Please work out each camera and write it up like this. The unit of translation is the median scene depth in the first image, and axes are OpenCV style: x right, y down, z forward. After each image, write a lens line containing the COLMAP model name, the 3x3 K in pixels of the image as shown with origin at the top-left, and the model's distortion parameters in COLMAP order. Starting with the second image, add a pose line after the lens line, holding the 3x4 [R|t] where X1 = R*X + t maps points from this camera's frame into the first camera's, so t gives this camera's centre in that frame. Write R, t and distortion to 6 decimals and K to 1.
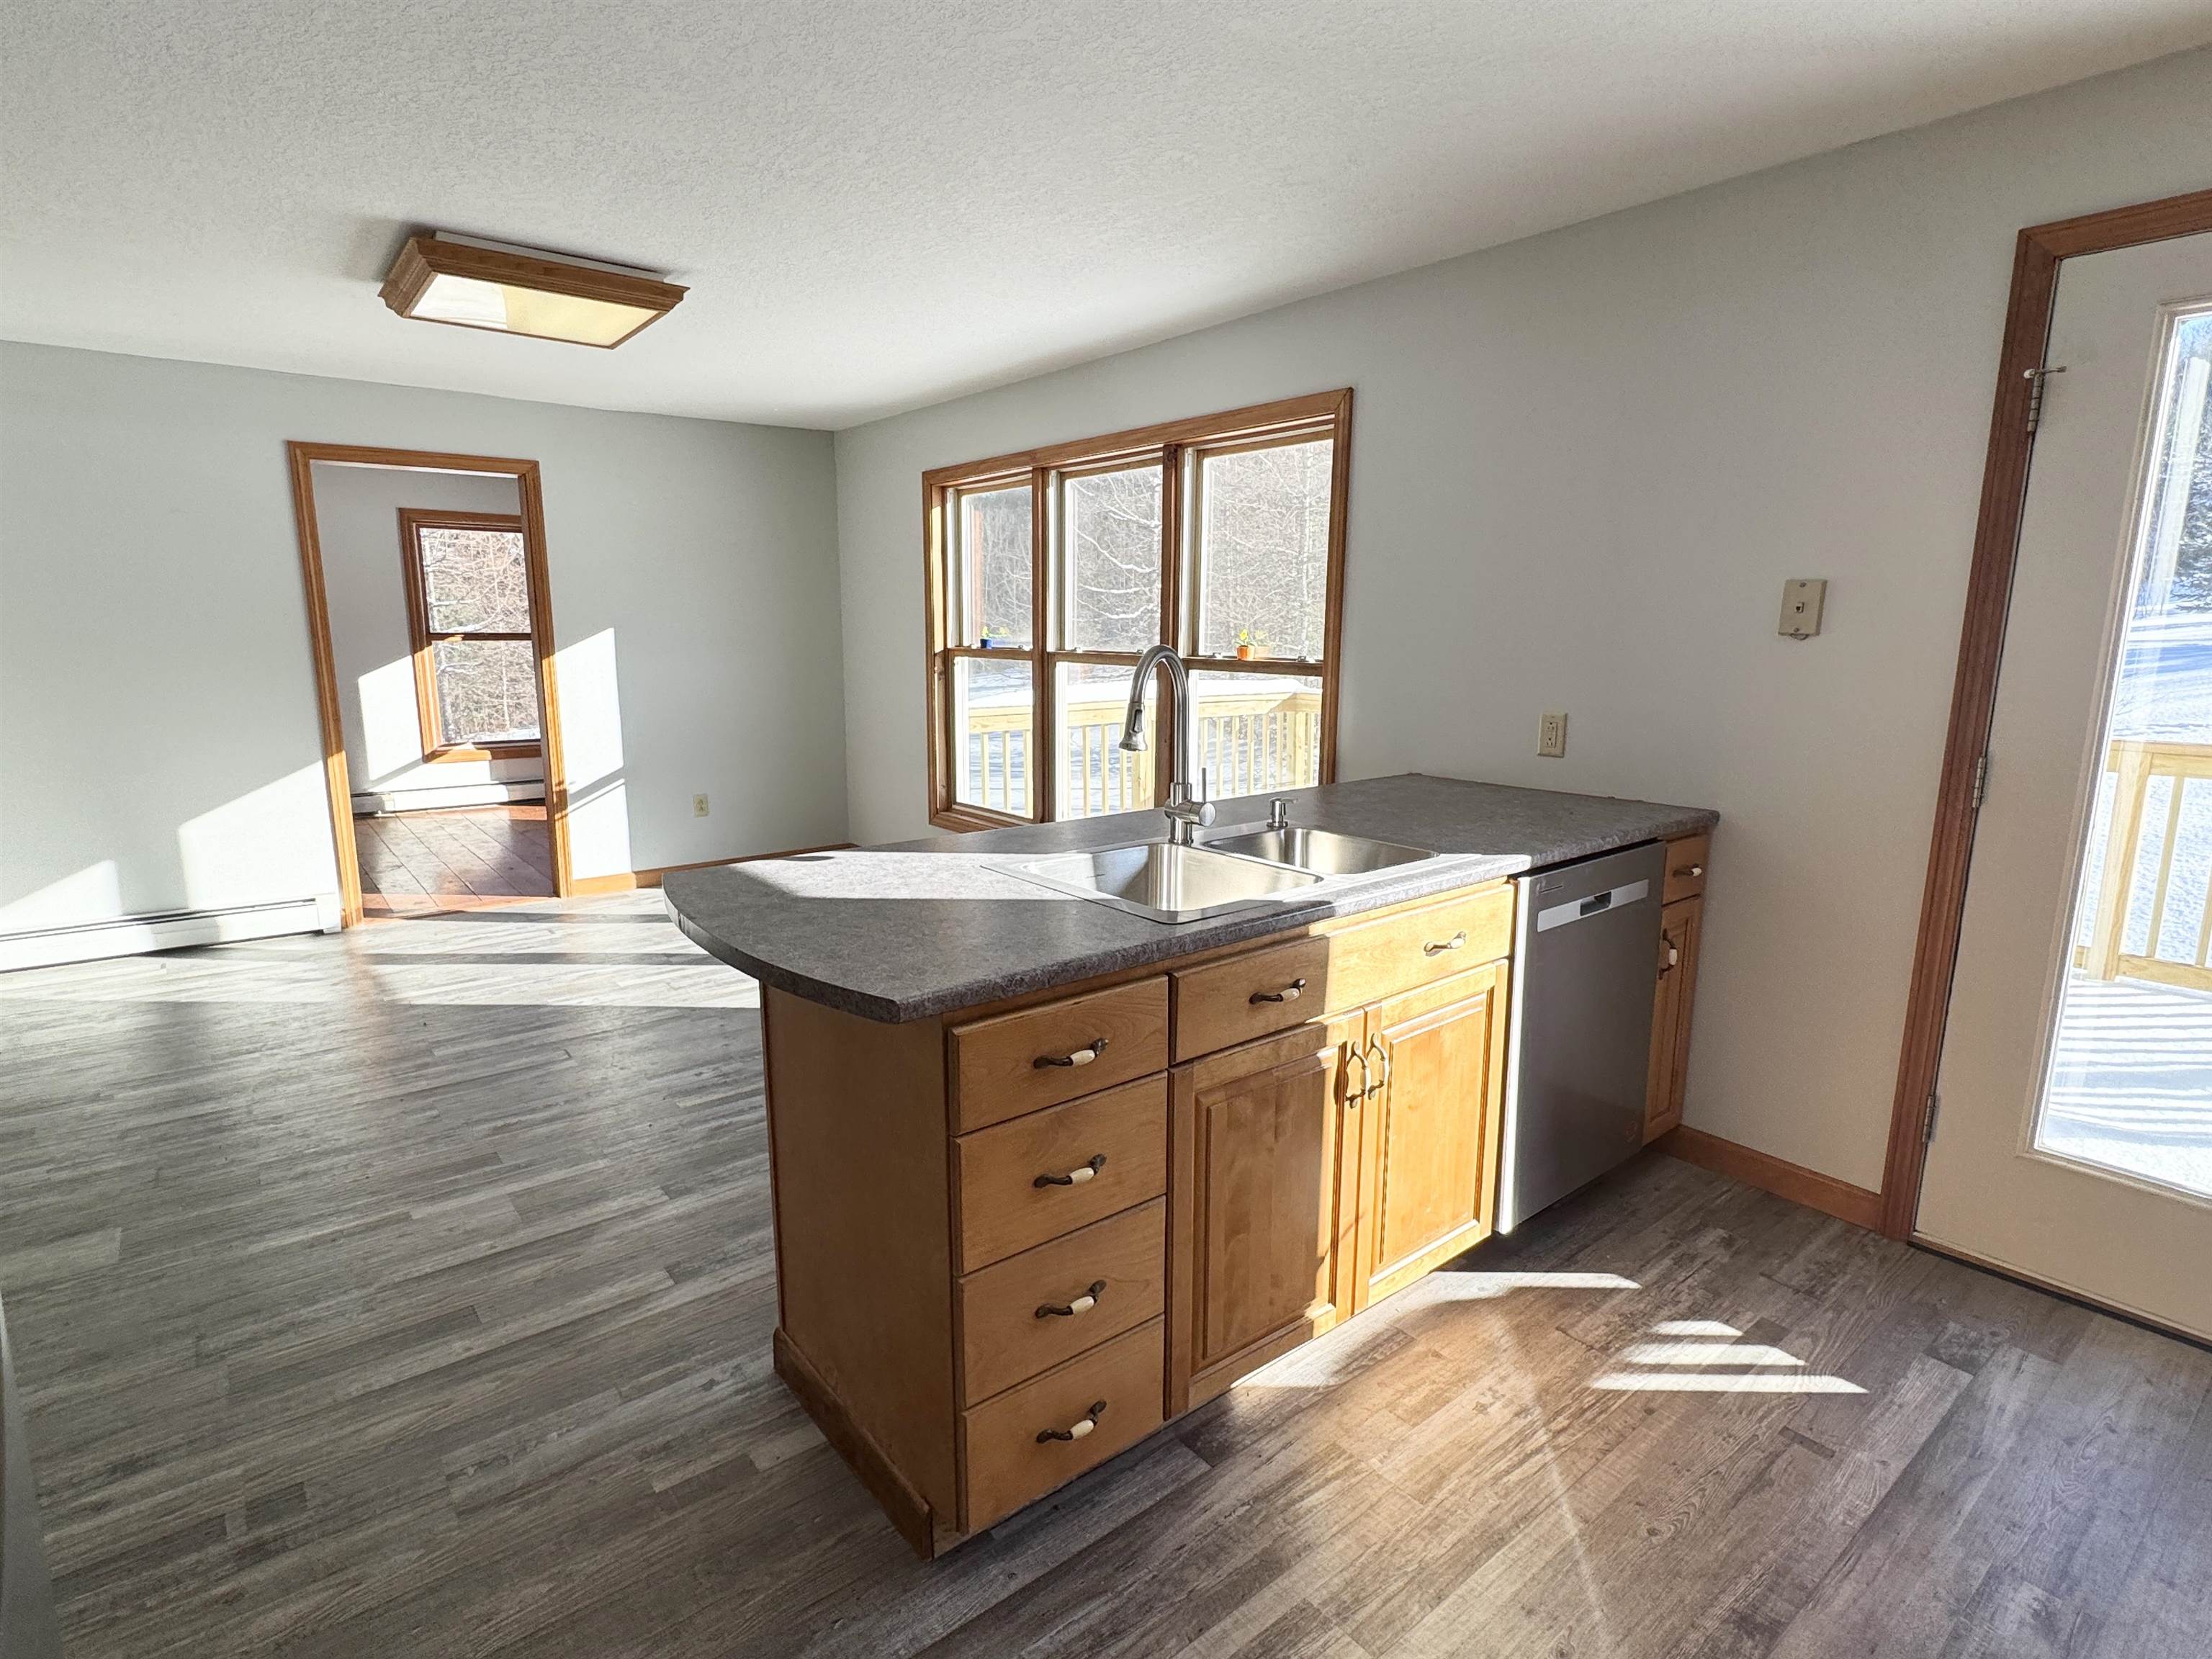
lens RADIAL K [[1134.5, 0, 1108.6], [0, 1134.5, 838.4], [0, 0, 1]] dist [-0.002039, 0.000950]
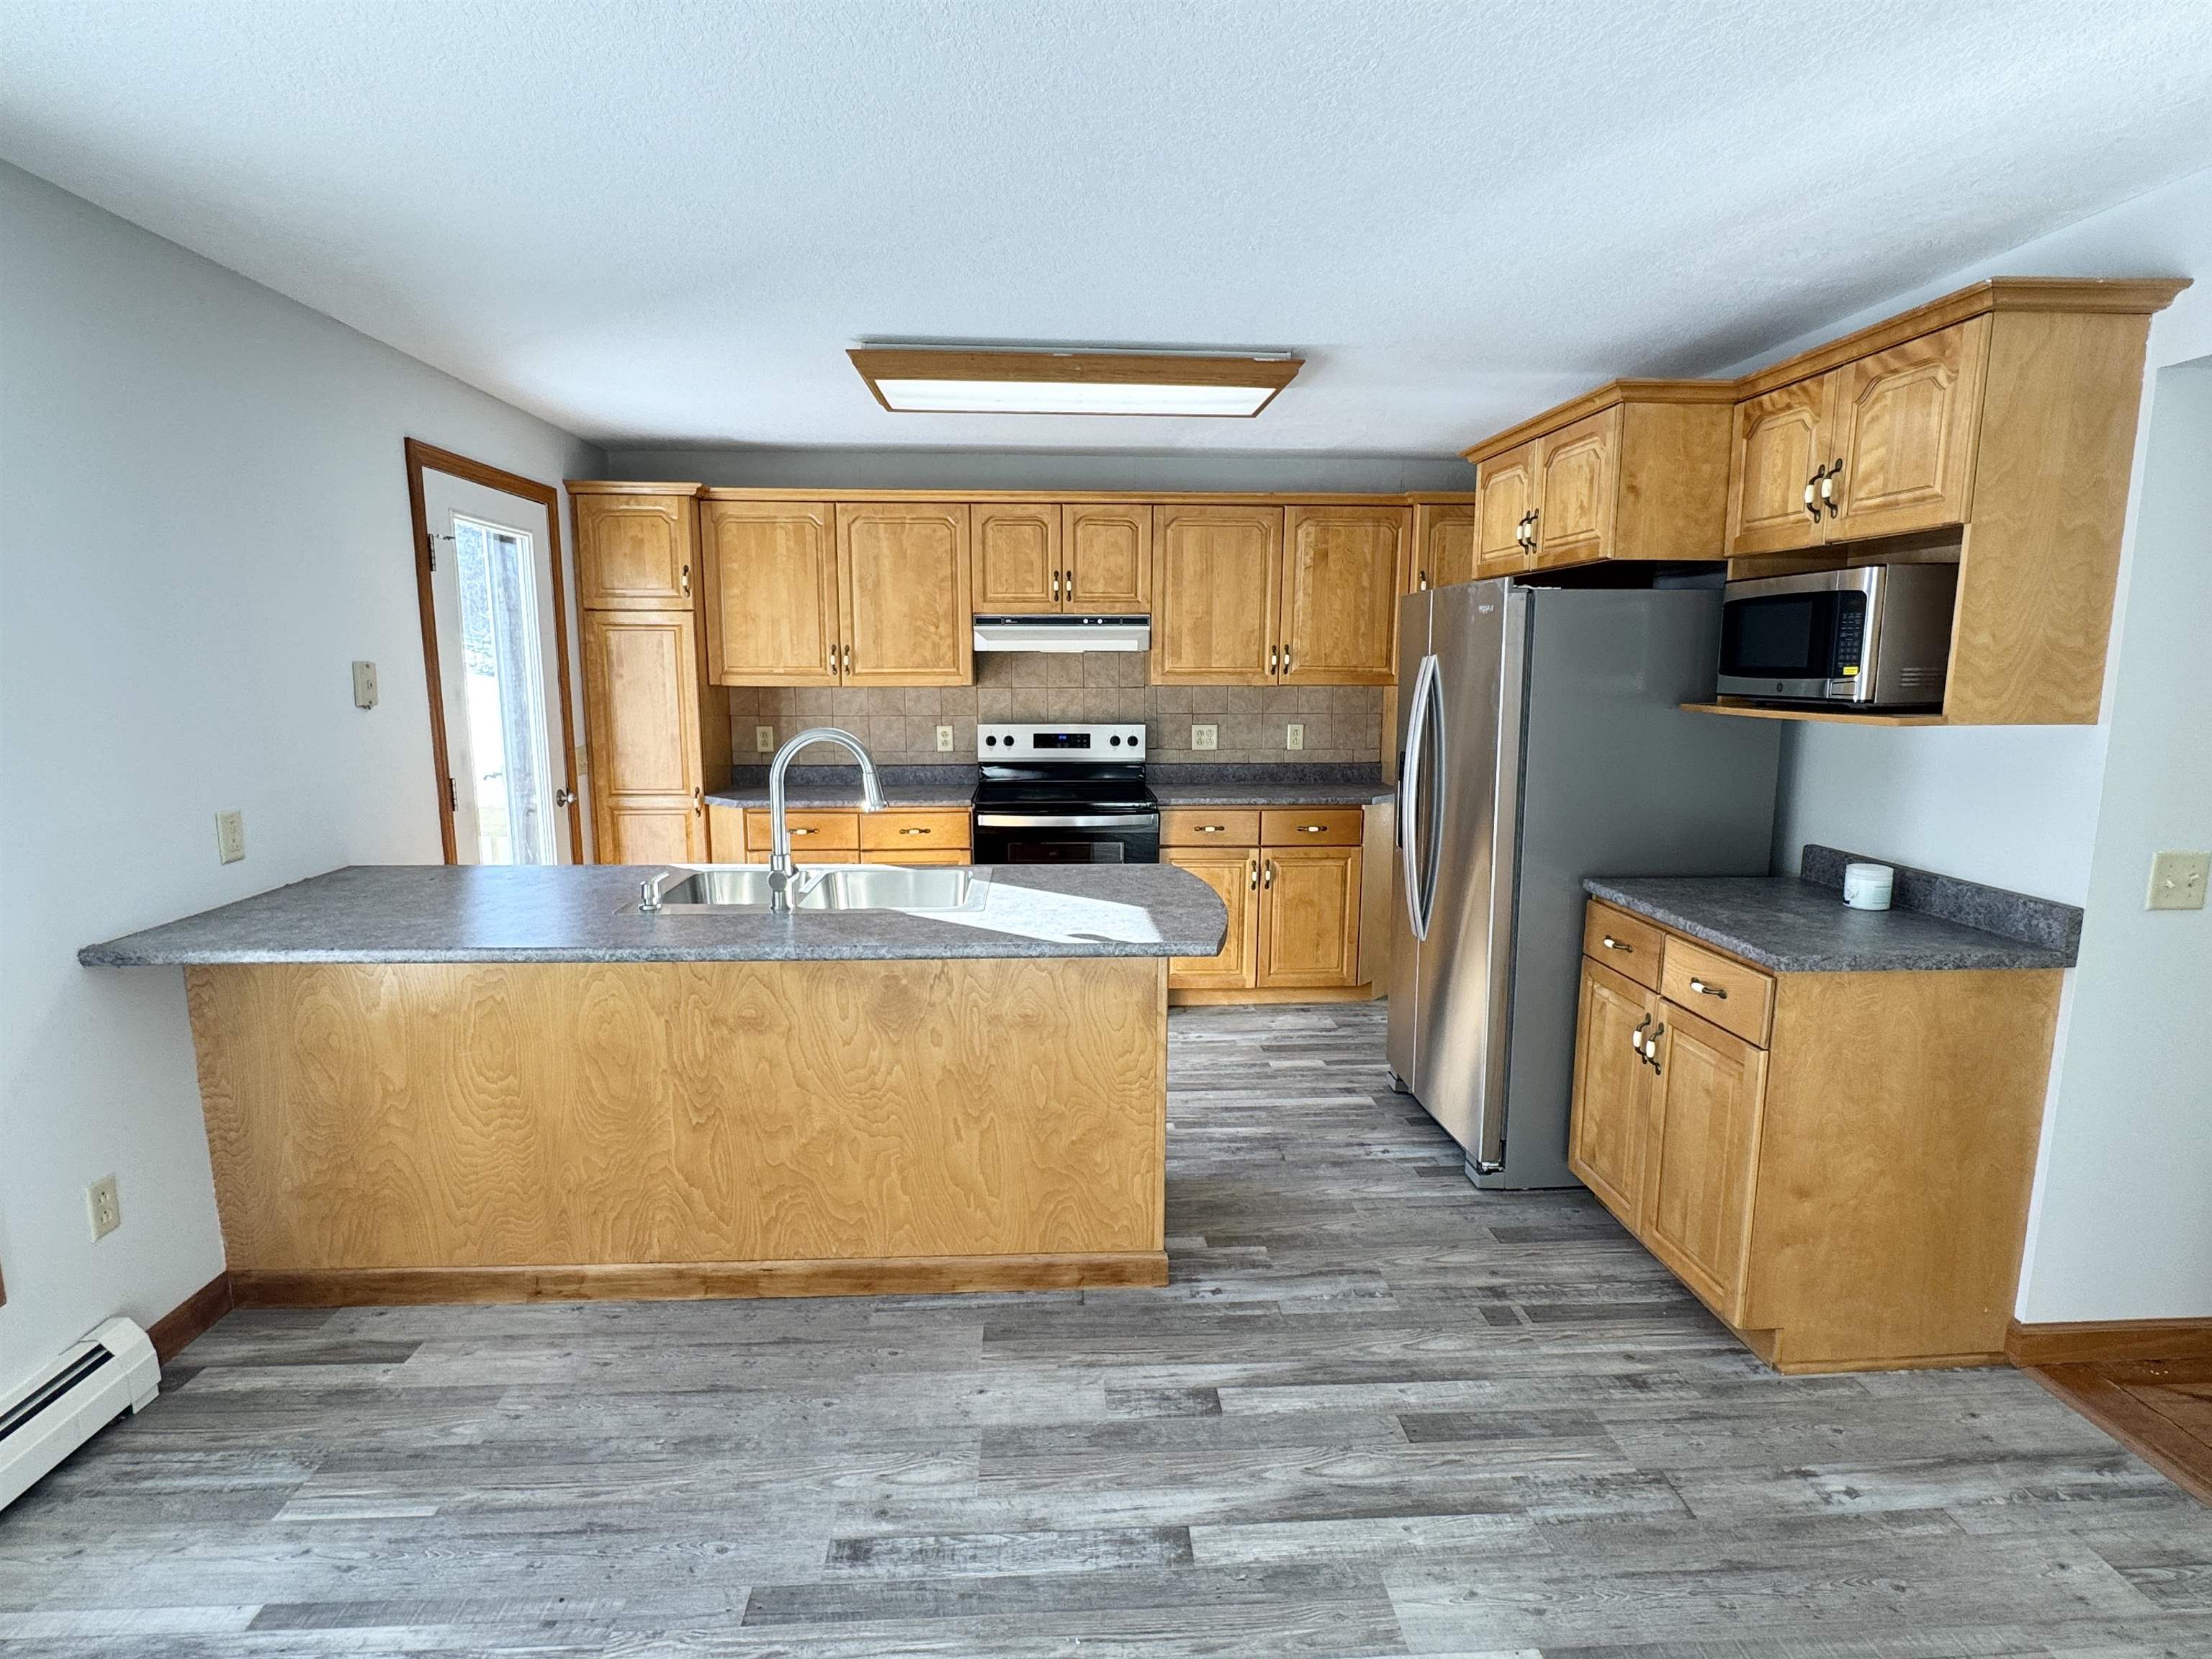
lens RADIAL K [[1133.4, 0, 1104.7], [0, 1133.4, 838.0], [0, 0, 1]] dist [-0.003230, 0.000311]
pose [[-0.817551, -0.097529, 0.567537, -0.447793], [0.100822, 0.946088, 0.307819, -0.203325], [-0.566961, 0.308878, -0.763642, 0.912278]]
